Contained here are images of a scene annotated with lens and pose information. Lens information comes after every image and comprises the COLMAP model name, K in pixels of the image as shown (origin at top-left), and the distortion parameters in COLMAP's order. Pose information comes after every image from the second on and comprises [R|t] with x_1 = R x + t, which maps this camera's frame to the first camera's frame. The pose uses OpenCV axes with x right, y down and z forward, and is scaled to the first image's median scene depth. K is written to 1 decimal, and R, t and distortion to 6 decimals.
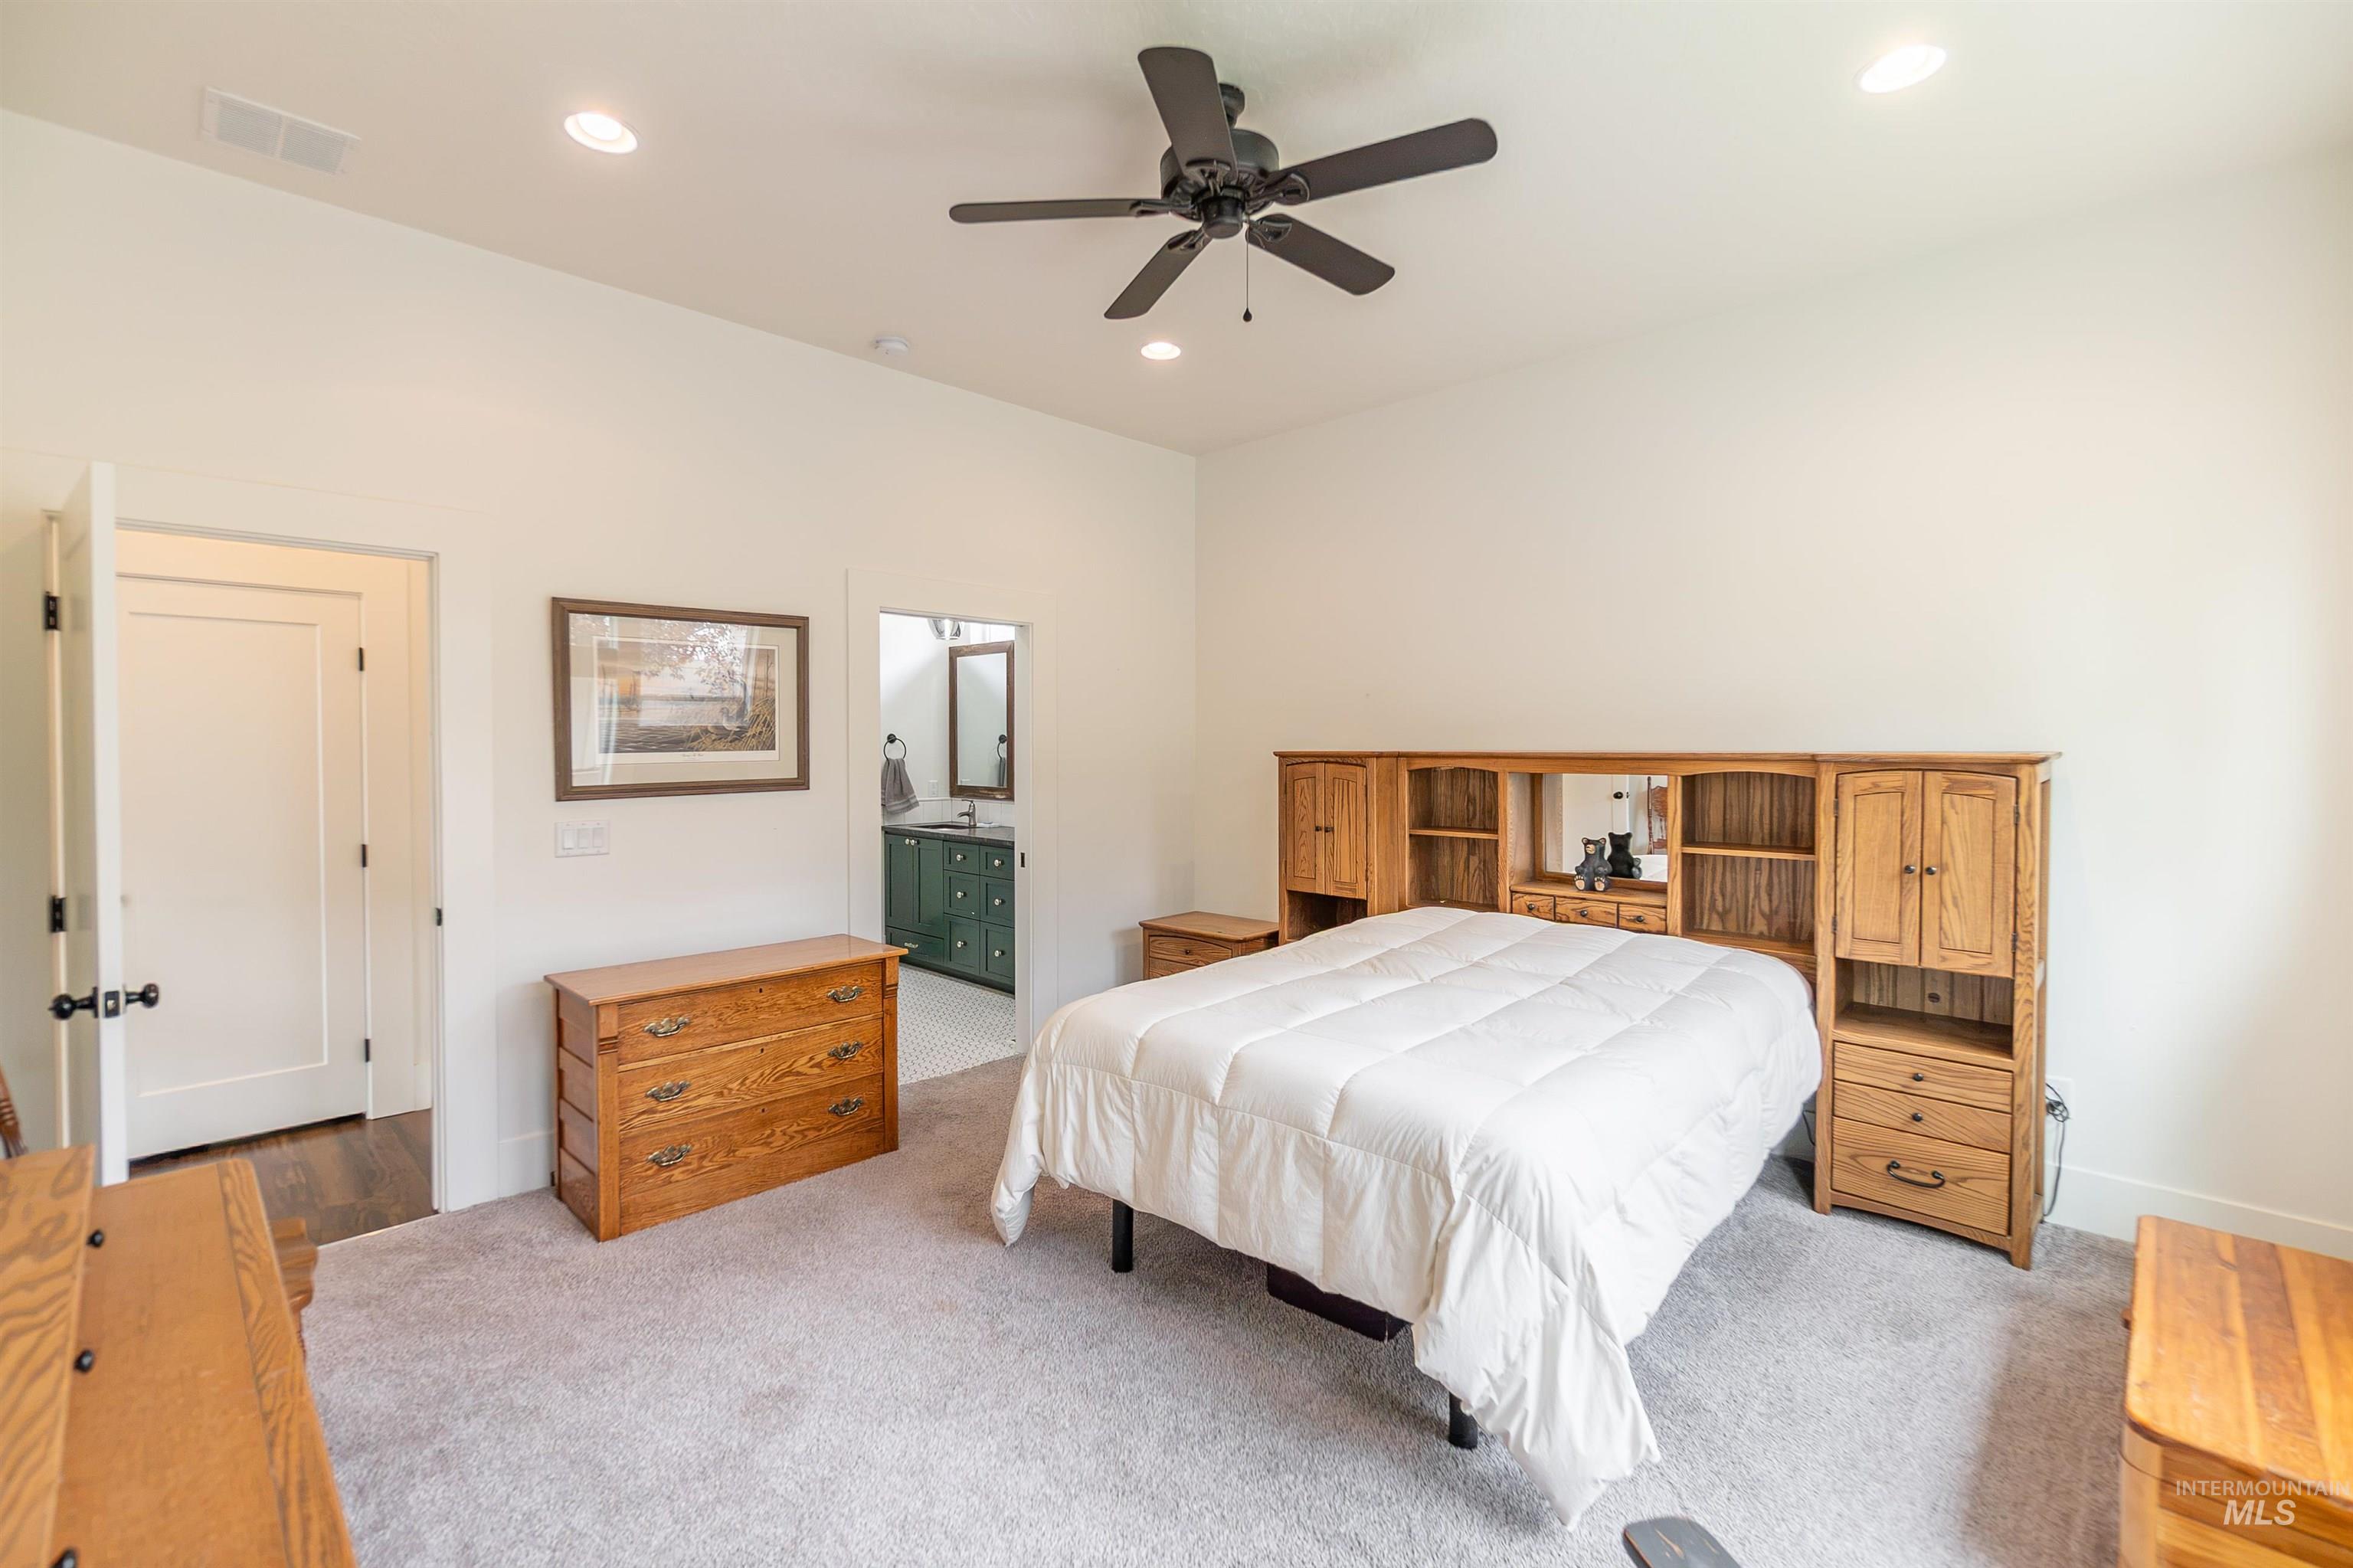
lens RADIAL K [[1019.0, 0, 1172.2], [0, 1019.0, 776.0], [0, 0, 1]] dist [-0.001109, -0.000319]
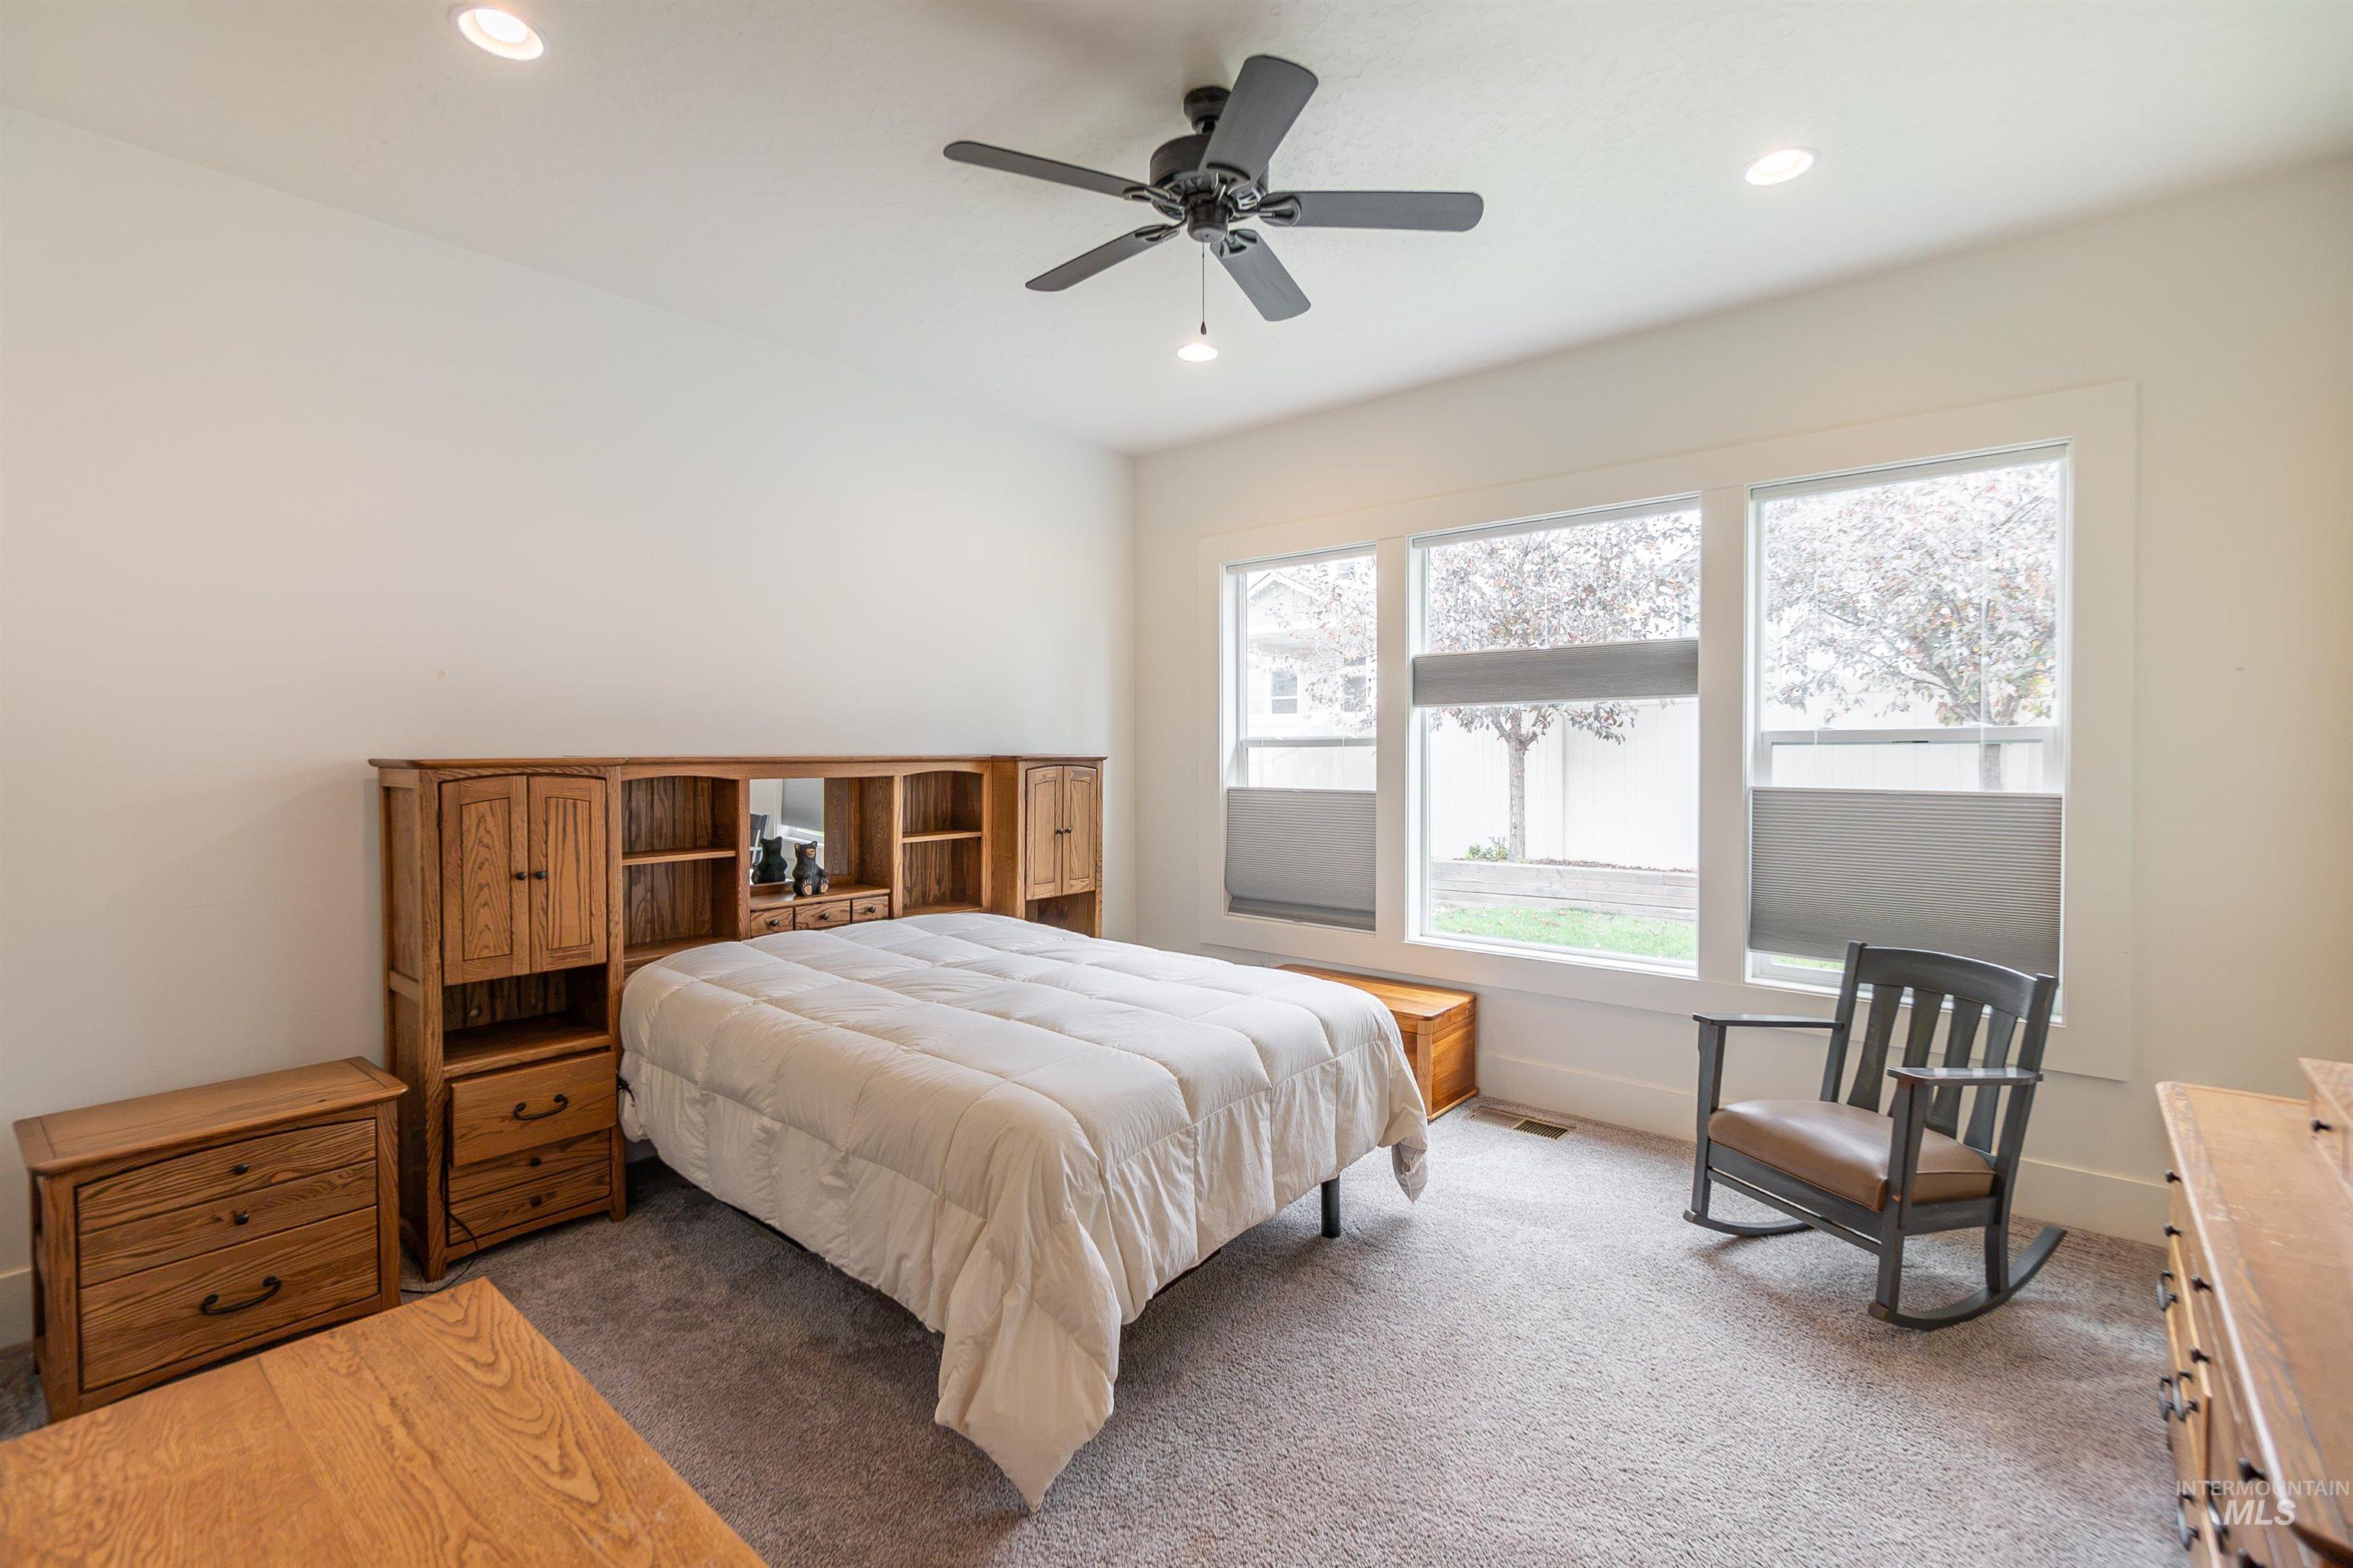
lens RADIAL K [[1019.0, 0, 1171.6], [0, 1019.0, 766.3], [0, 0, 1]] dist [-0.001109, -0.000319]
pose [[-0.051020, -0.014396, 0.998594, -0.629646], [0.033747, 0.999300, 0.016130, -0.018524], [-0.998127, 0.034523, -0.050499, 0.720542]]
